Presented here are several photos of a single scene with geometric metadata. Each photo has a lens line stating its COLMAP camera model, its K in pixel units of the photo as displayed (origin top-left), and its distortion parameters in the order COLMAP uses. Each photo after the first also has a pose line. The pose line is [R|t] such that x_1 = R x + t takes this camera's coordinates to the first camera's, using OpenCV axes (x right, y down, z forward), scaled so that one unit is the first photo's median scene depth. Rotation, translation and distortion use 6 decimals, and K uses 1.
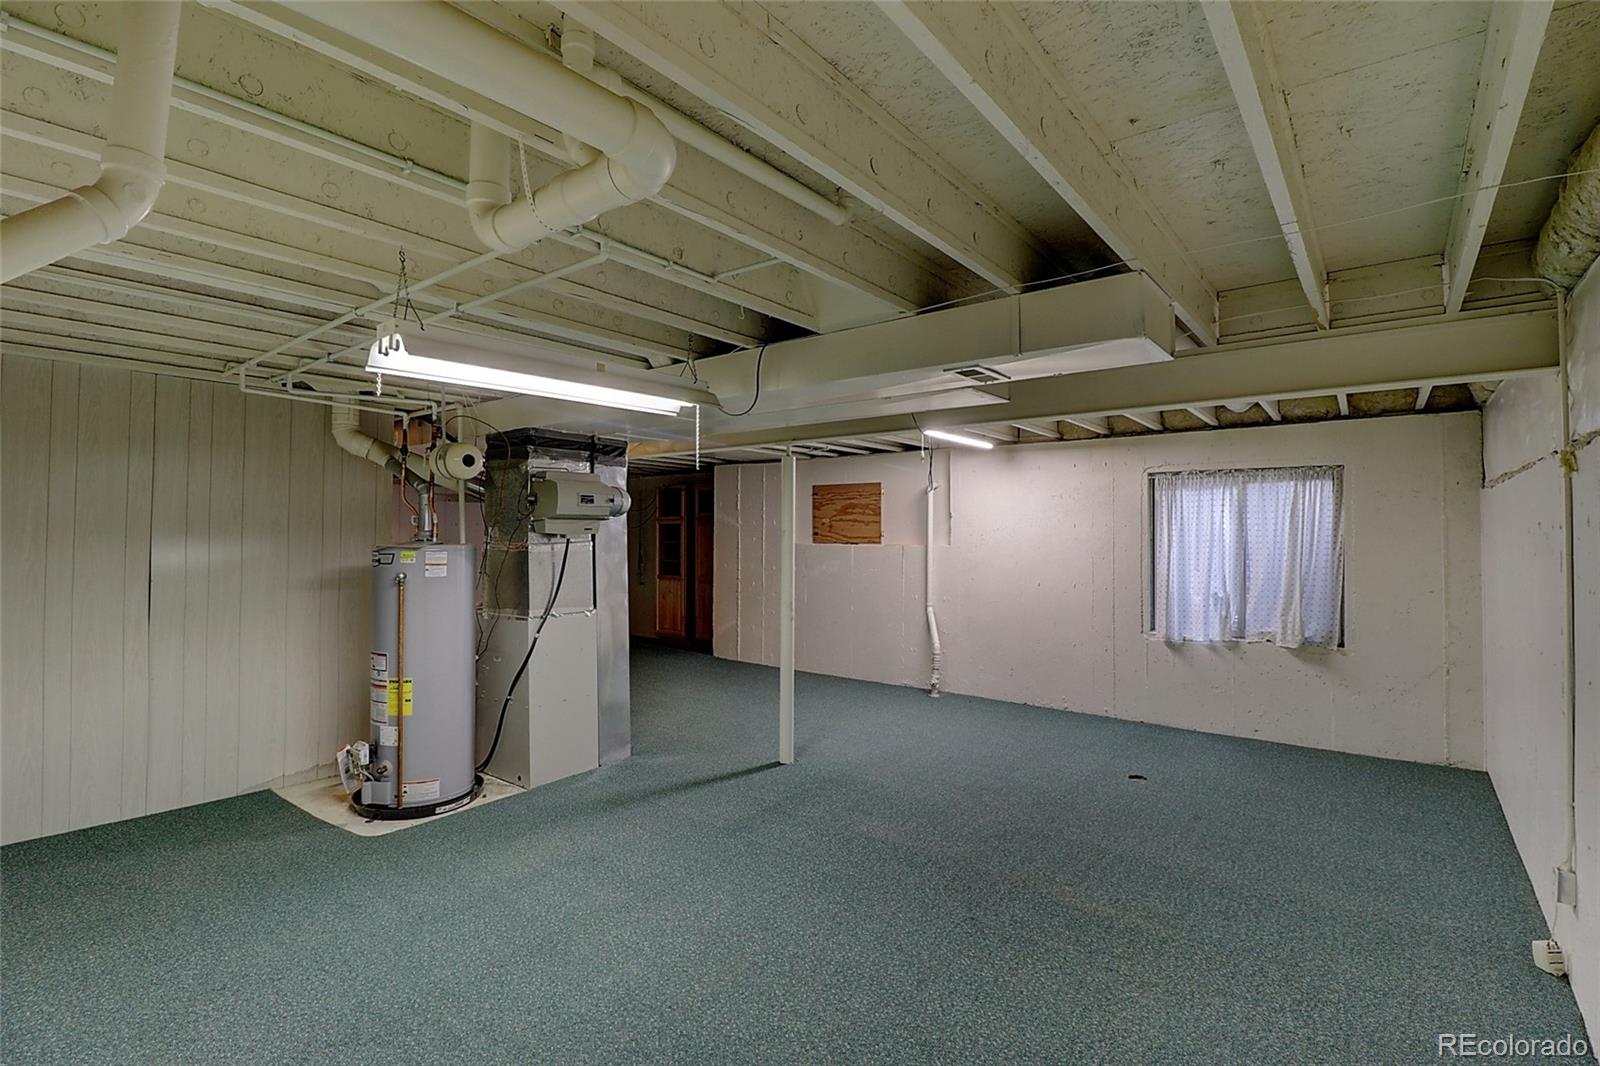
lens RADIAL K [[742.4, 0, 804.9], [0, 742.4, 529.1], [0, 0, 1]] dist [-0.006745, -0.009648]
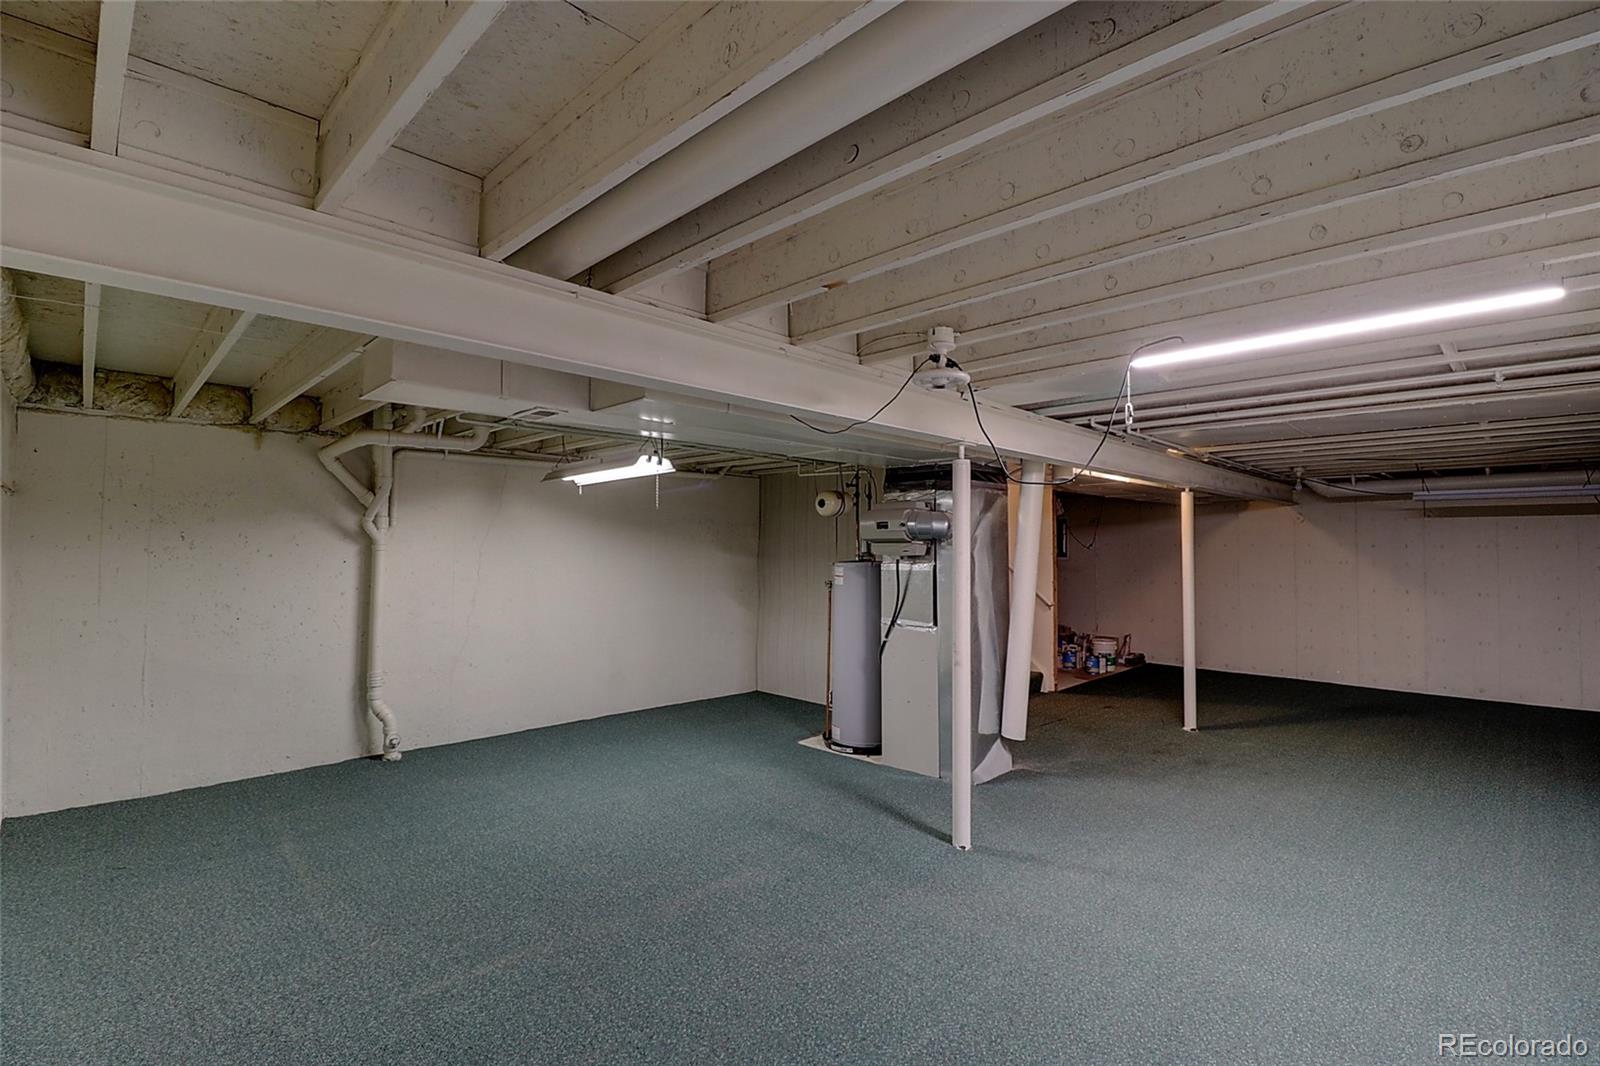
lens RADIAL K [[742.4, 0, 804.2], [0, 742.4, 532.7], [0, 0, 1]] dist [-0.006745, -0.009648]
pose [[-0.123953, -0.028098, -0.991890, 0.870642], [-0.004738, 0.999604, -0.027725, 0.003906], [0.992277, 0.001263, -0.124037, 1.028476]]
